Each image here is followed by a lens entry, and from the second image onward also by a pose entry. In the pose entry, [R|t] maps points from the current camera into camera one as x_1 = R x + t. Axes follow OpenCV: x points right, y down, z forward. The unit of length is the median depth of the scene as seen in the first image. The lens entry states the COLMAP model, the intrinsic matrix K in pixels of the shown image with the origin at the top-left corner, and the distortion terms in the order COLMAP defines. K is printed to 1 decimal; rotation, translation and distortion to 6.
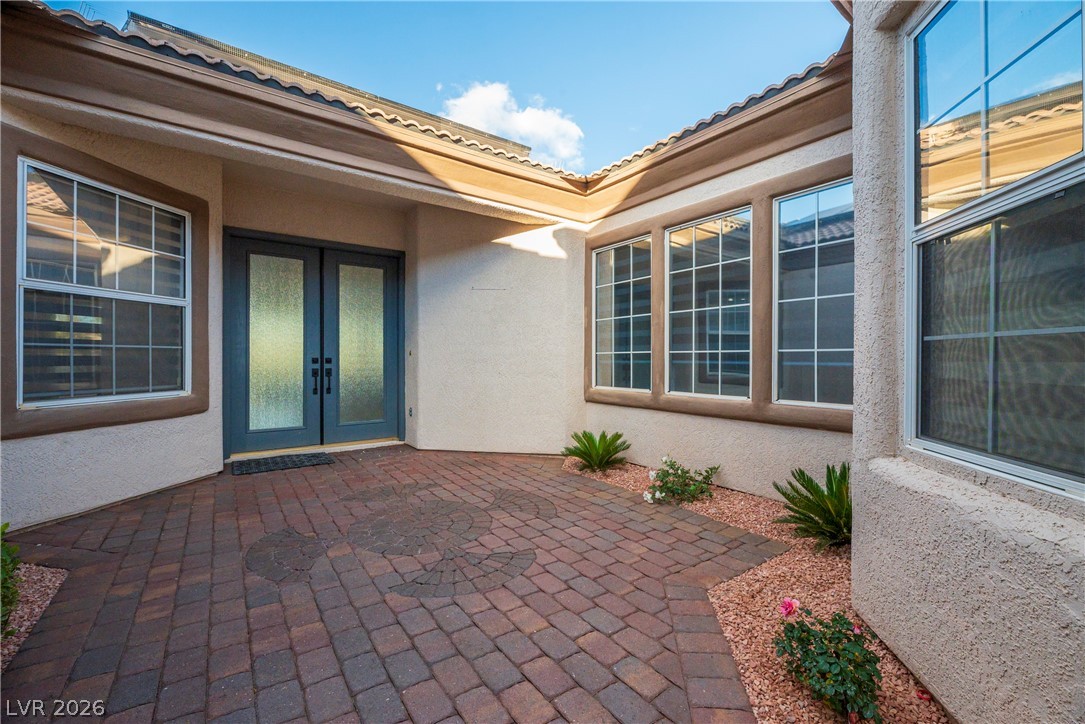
lens RADIAL K [[434.1, 0, 542.5], [0, 434.1, 362.0], [0, 0, 1]] dist [-0.000976, -0.000069]
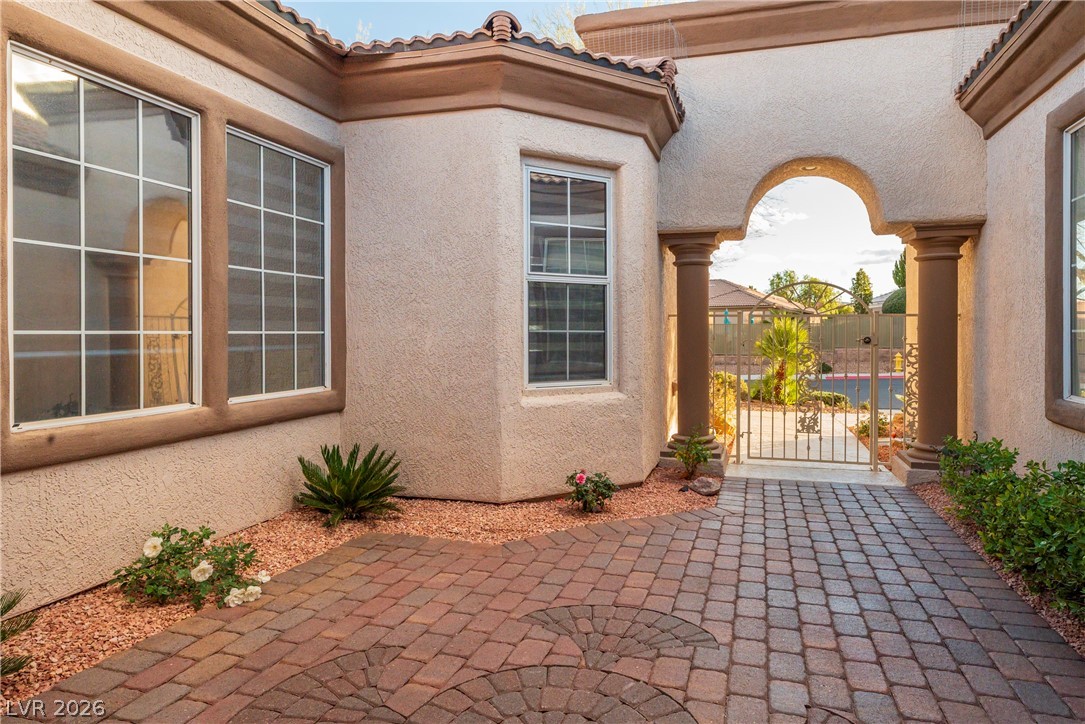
lens RADIAL K [[764.3, 0, 544.2], [0, 764.3, 340.6], [0, 0, 1]] dist [0.000887, -0.000111]
pose [[-0.631690, -0.014080, 0.775093, -0.931109], [0.004311, 0.999756, 0.021674, -0.043571], [-0.775209, 0.017032, -0.631475, 1.616563]]
